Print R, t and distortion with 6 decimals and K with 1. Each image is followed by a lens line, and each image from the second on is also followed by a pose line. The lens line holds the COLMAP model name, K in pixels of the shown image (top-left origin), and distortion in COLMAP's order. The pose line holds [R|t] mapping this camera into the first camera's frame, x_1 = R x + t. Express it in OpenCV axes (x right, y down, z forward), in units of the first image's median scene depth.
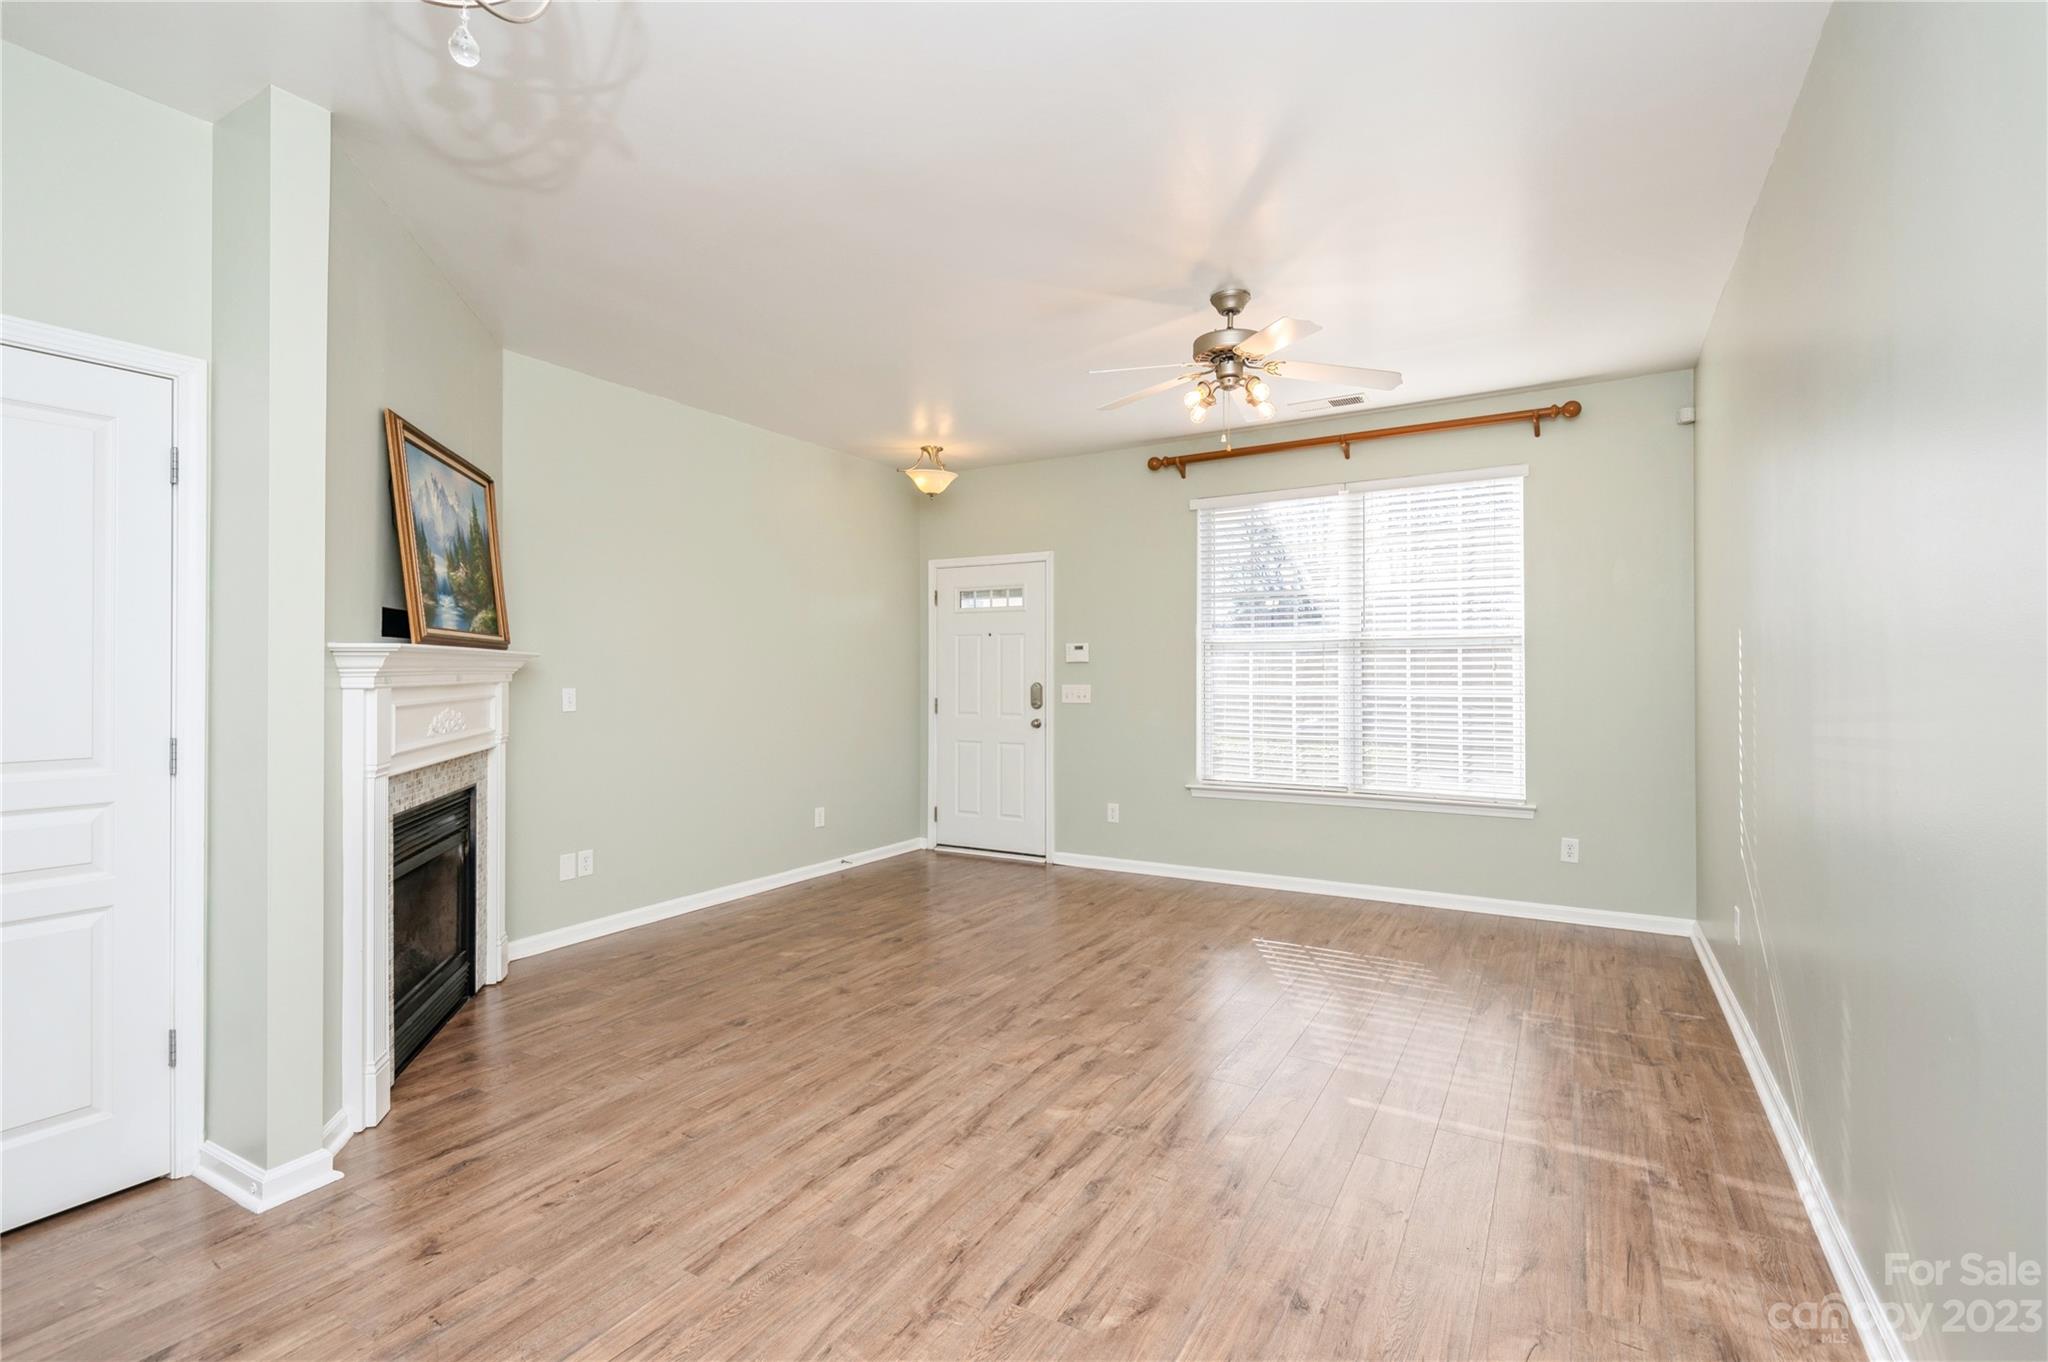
lens RADIAL K [[931.2, 0, 1054.0], [0, 931.2, 666.7], [0, 0, 1]] dist [0.021349, -0.015341]
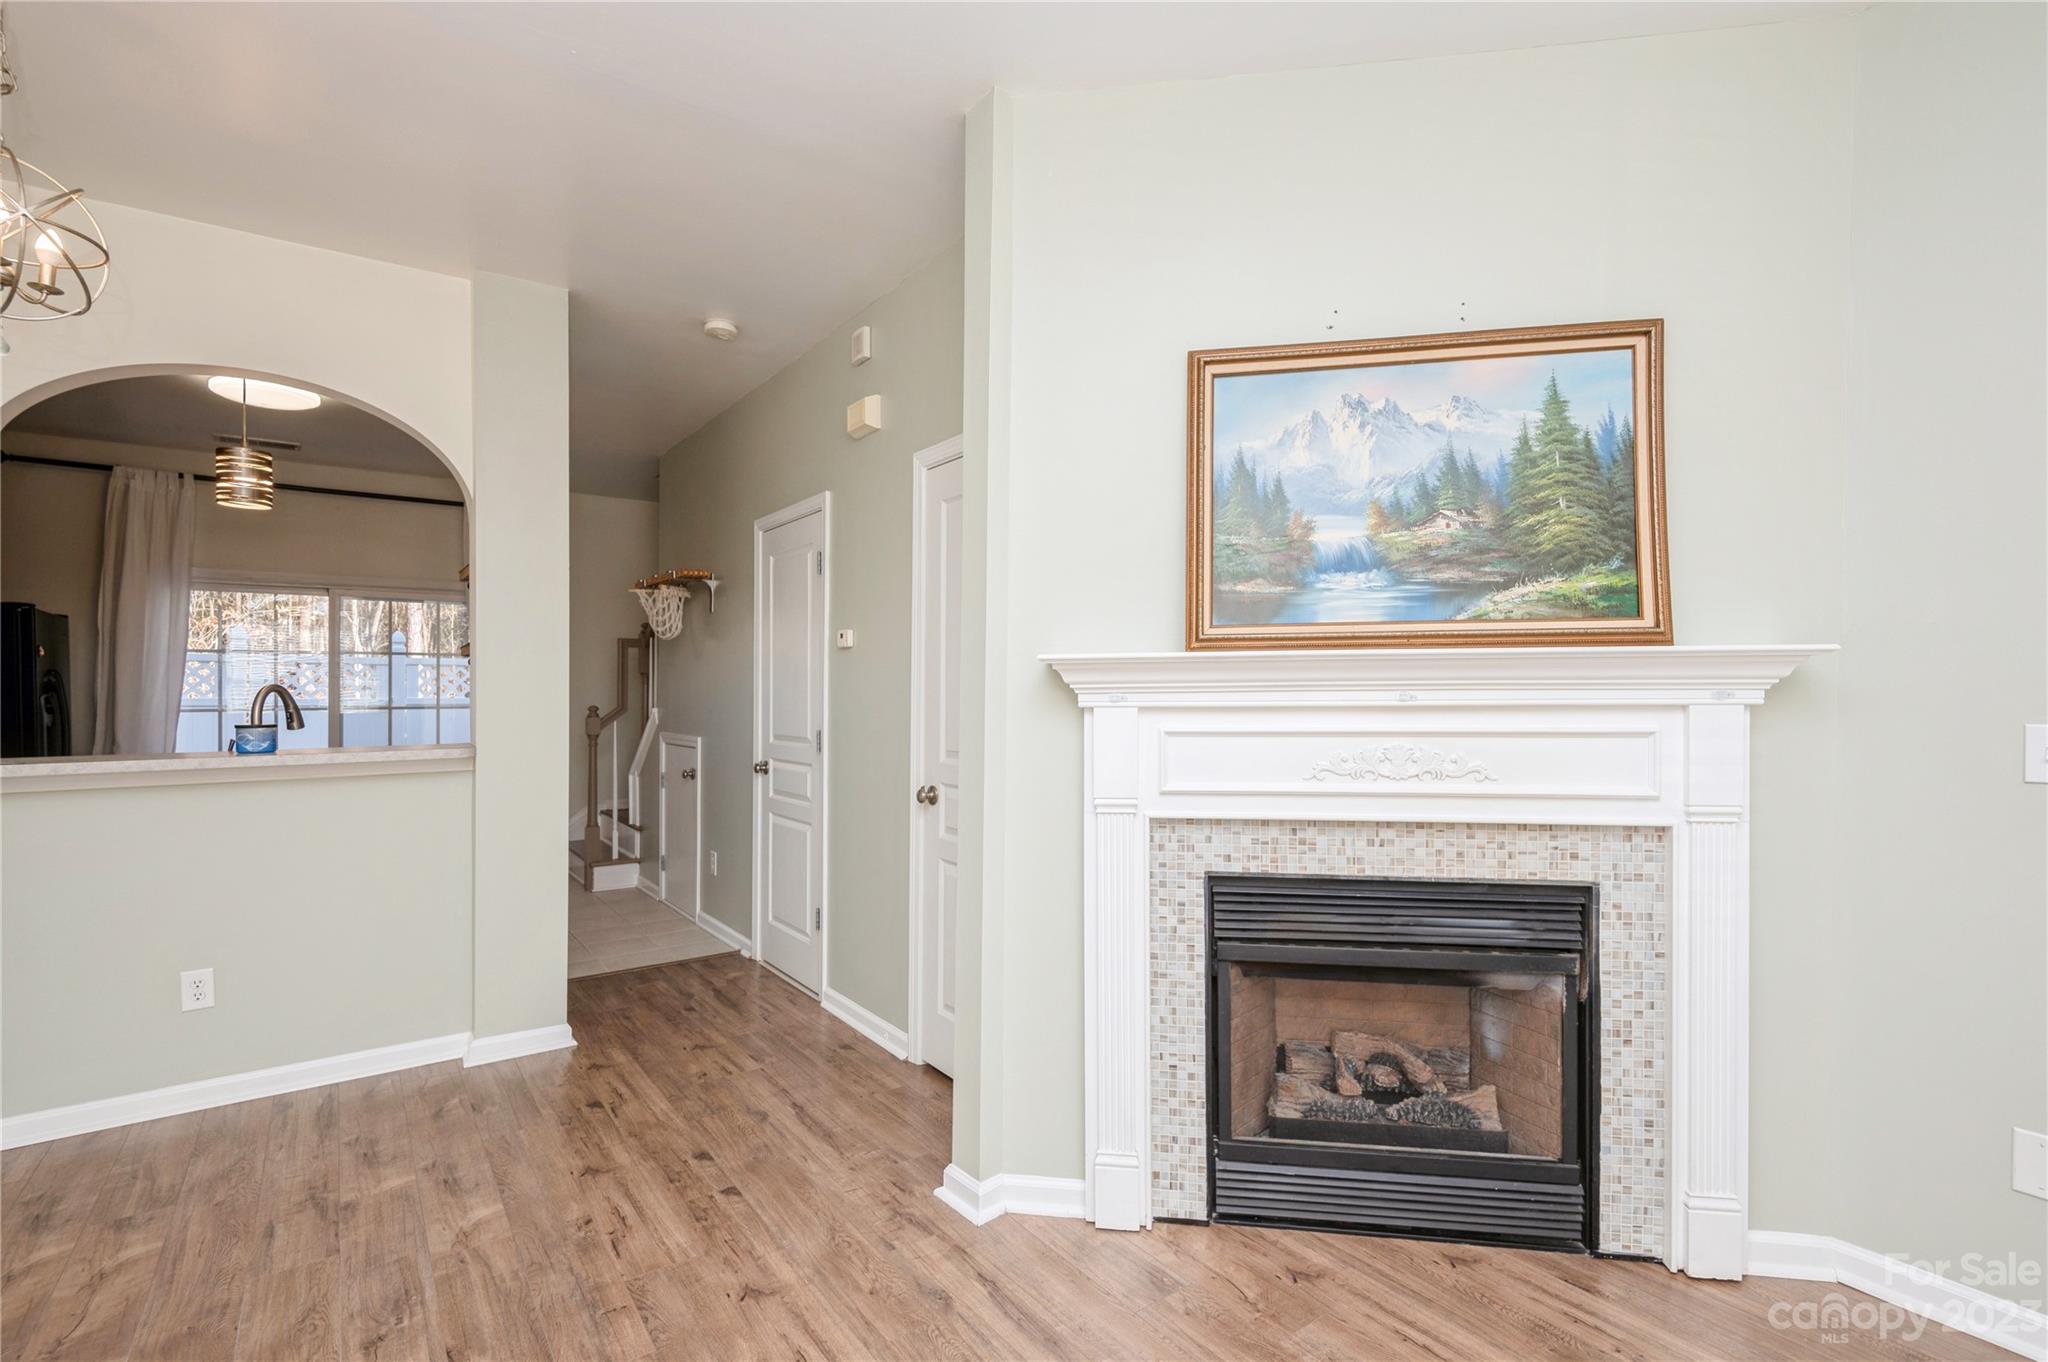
lens RADIAL K [[931.2, 0, 1023.6], [0, 931.2, 686.3], [0, 0, 1]] dist [0.021349, -0.015341]
pose [[-0.429995, -0.002453, -0.902828, 0.039553], [0.005387, 0.999972, -0.005283, 0.007203], [0.902815, -0.007135, -0.429970, 0.858988]]
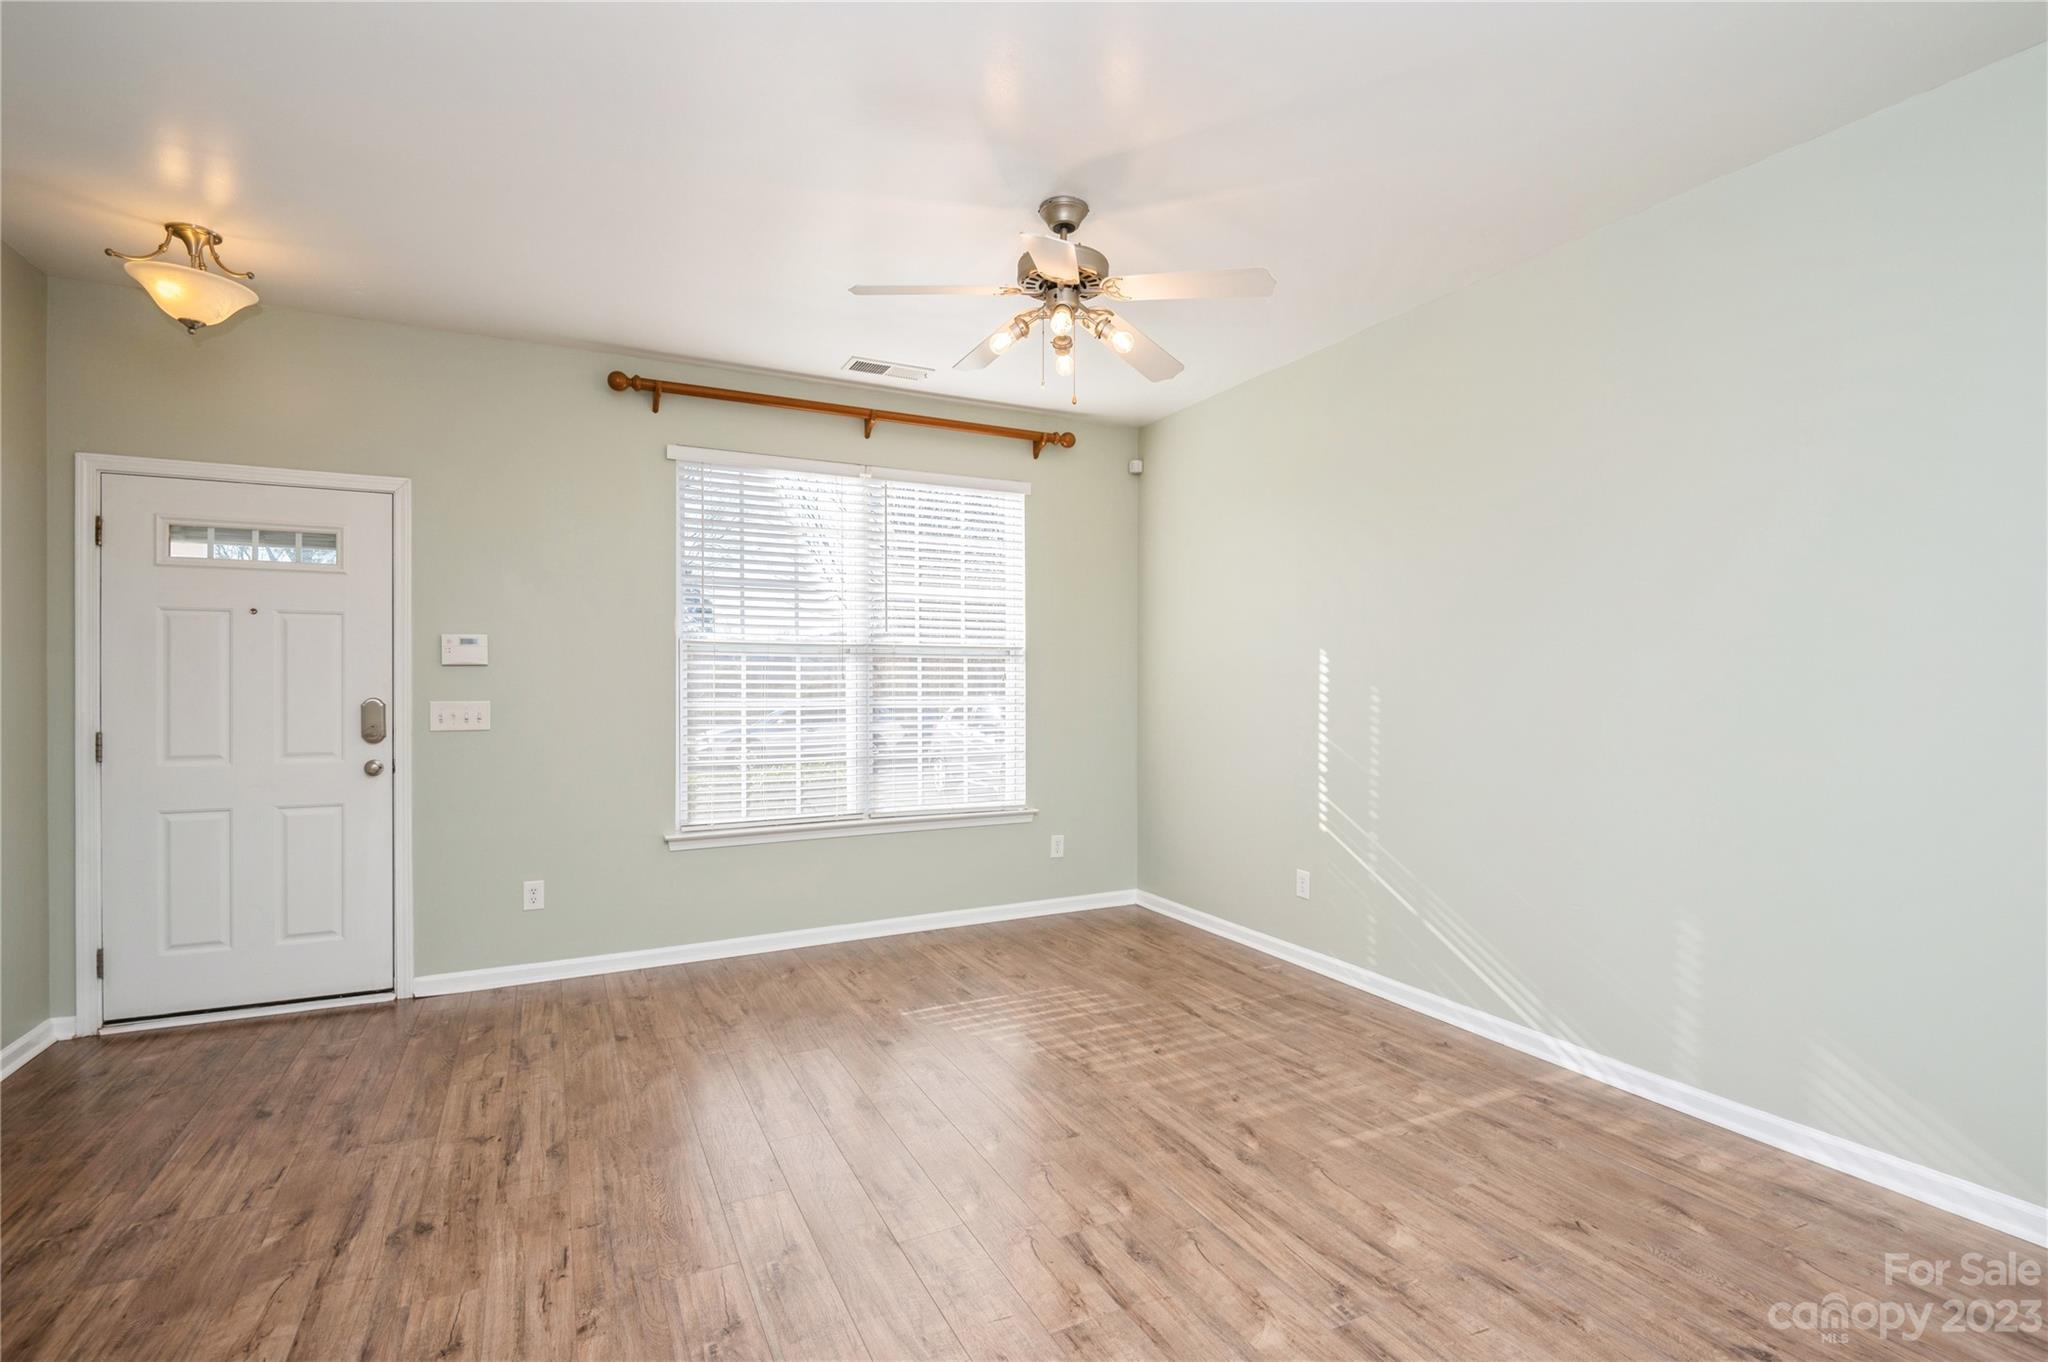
lens RADIAL K [[931.2, 0, 1020.9], [0, 931.2, 685.0], [0, 0, 1]] dist [0.021349, -0.015341]
pose [[0.565449, -0.000504, 0.824783, -0.437615], [-0.006080, 0.999970, 0.004779, 0.005310], [-0.824761, -0.007717, 0.565429, 0.519003]]
